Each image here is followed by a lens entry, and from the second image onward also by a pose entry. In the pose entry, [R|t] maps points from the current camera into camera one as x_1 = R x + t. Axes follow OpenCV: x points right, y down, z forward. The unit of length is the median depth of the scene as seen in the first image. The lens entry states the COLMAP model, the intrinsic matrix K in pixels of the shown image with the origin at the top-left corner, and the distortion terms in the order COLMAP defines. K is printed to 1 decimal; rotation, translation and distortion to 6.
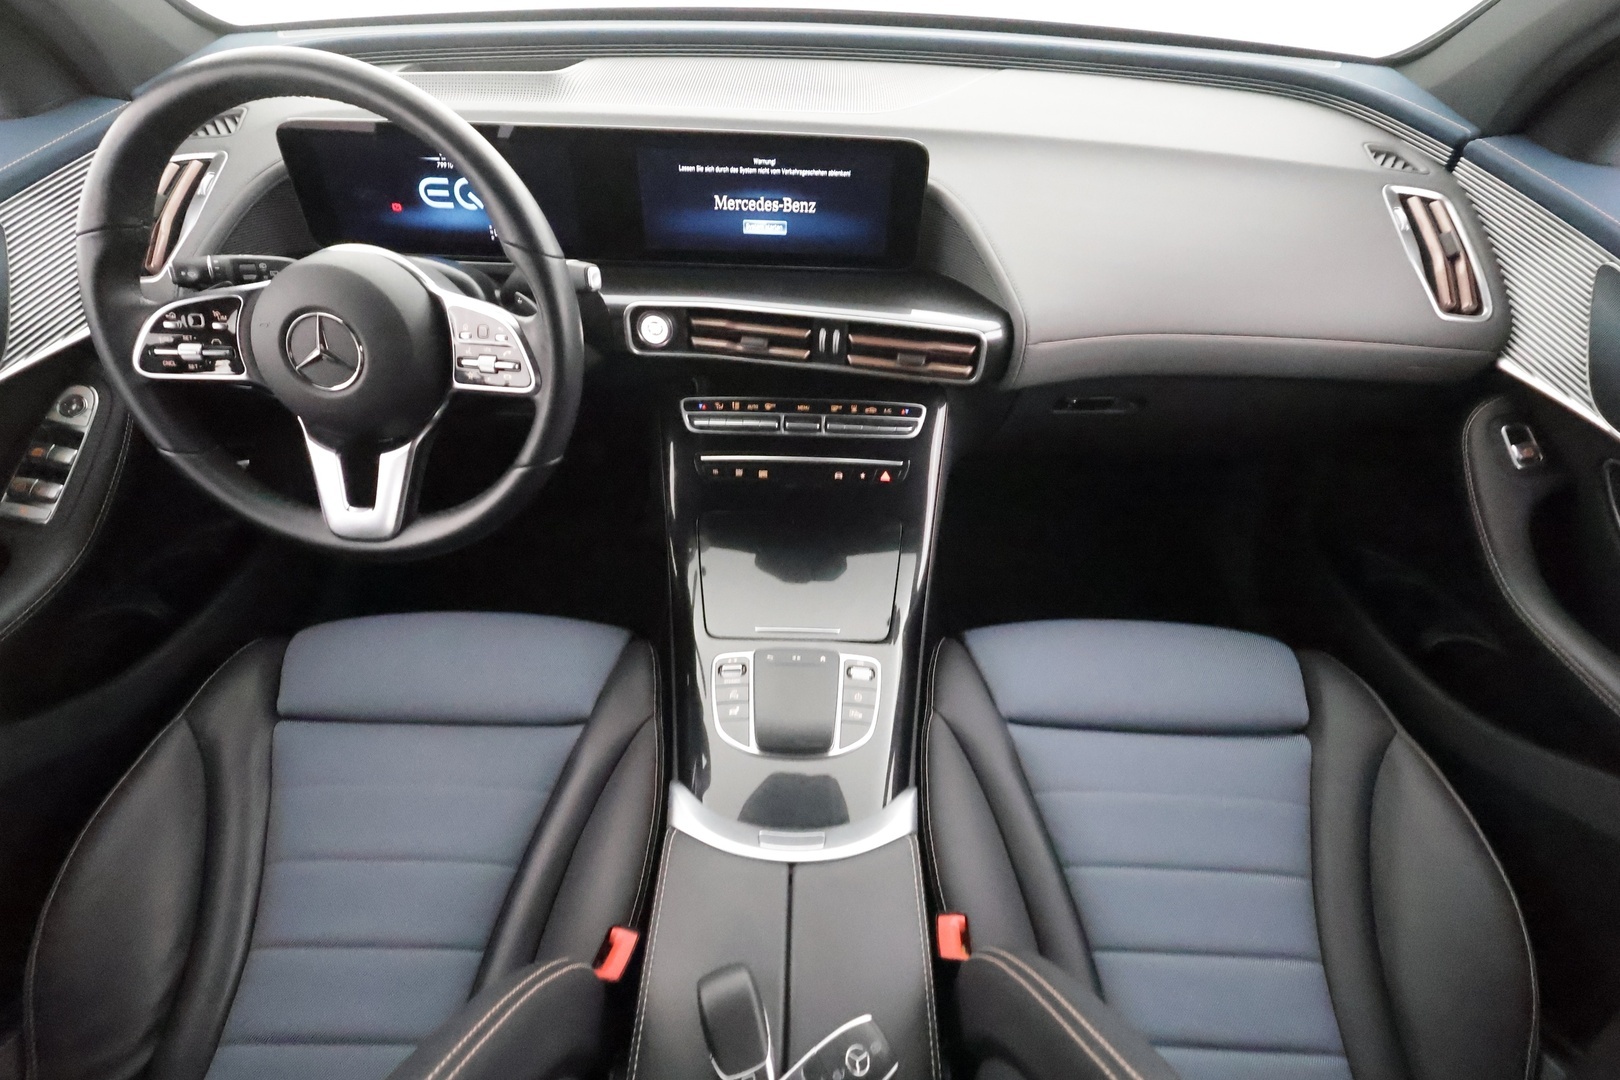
lens RADIAL K [[754.1, 0, 807.6], [0, 754.1, 547.8], [0, 0, 1]] dist [0.002974, 0.000423]
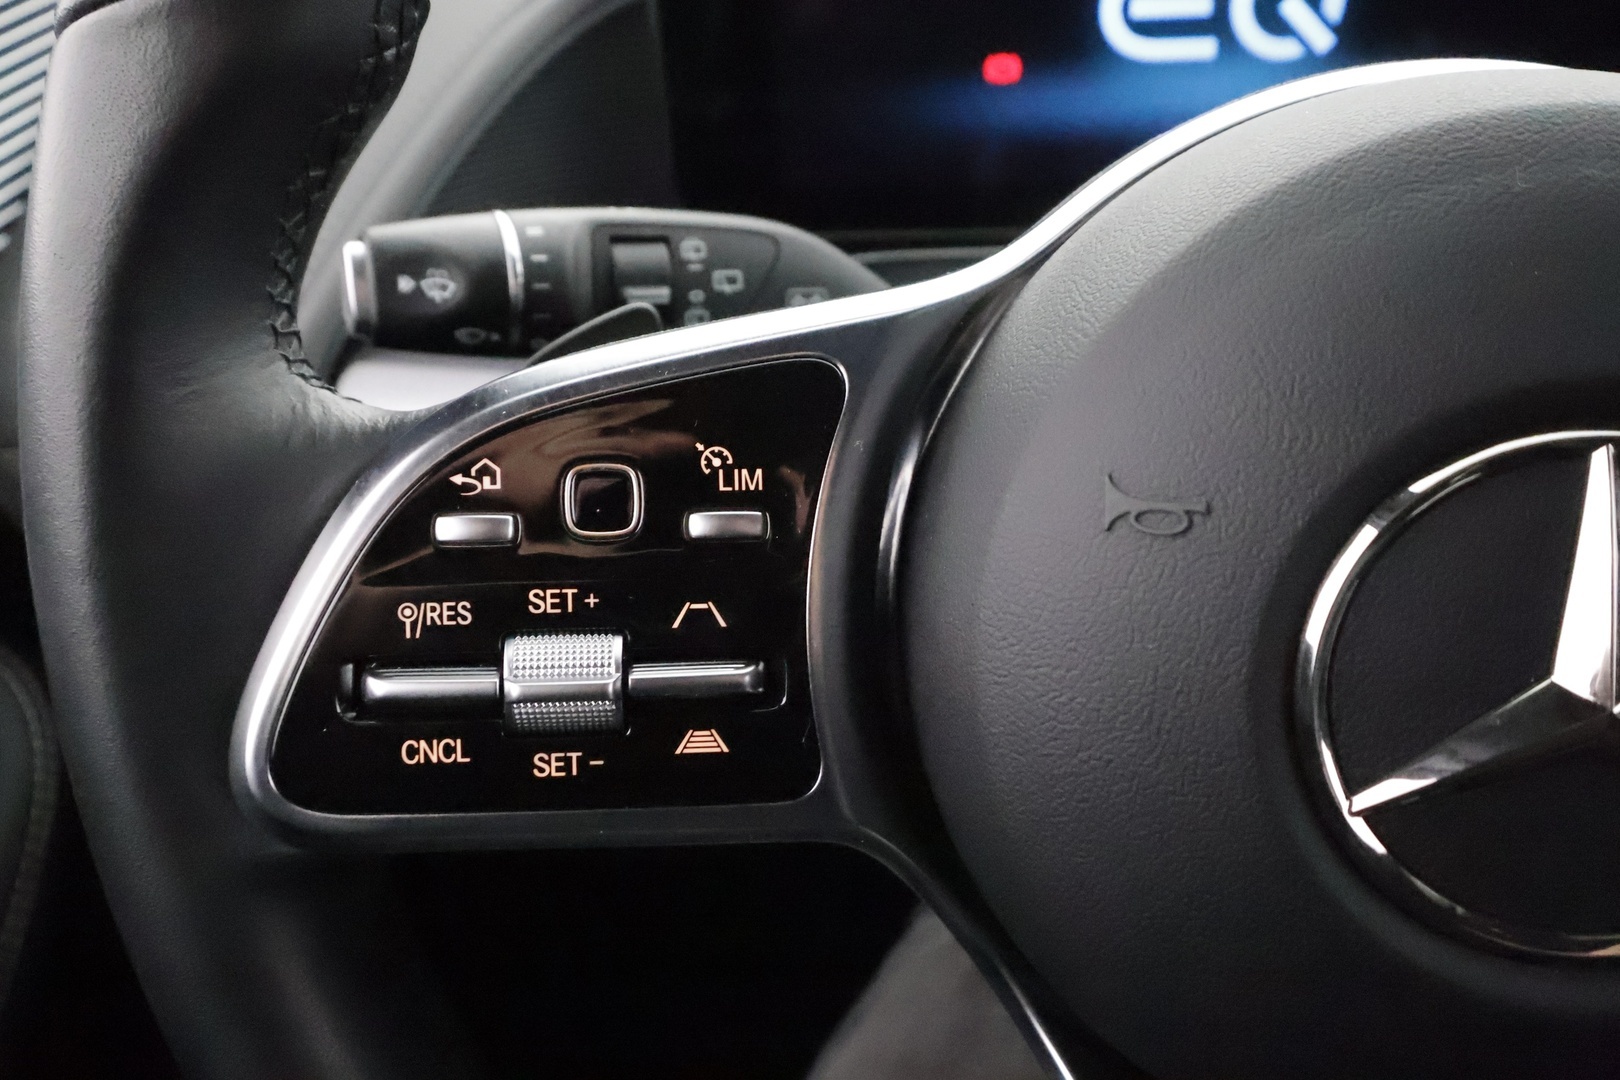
lens RADIAL K [[1336.4, 0, 811.3], [0, 1336.4, 535.9], [0, 0, 1]] dist [0.008824, 0.004370]
pose [[0.996736, -0.027619, -0.075857, -0.524686], [0.010165, 0.975114, -0.221473, -0.159357], [0.080086, 0.219979, 0.972212, 0.502330]]
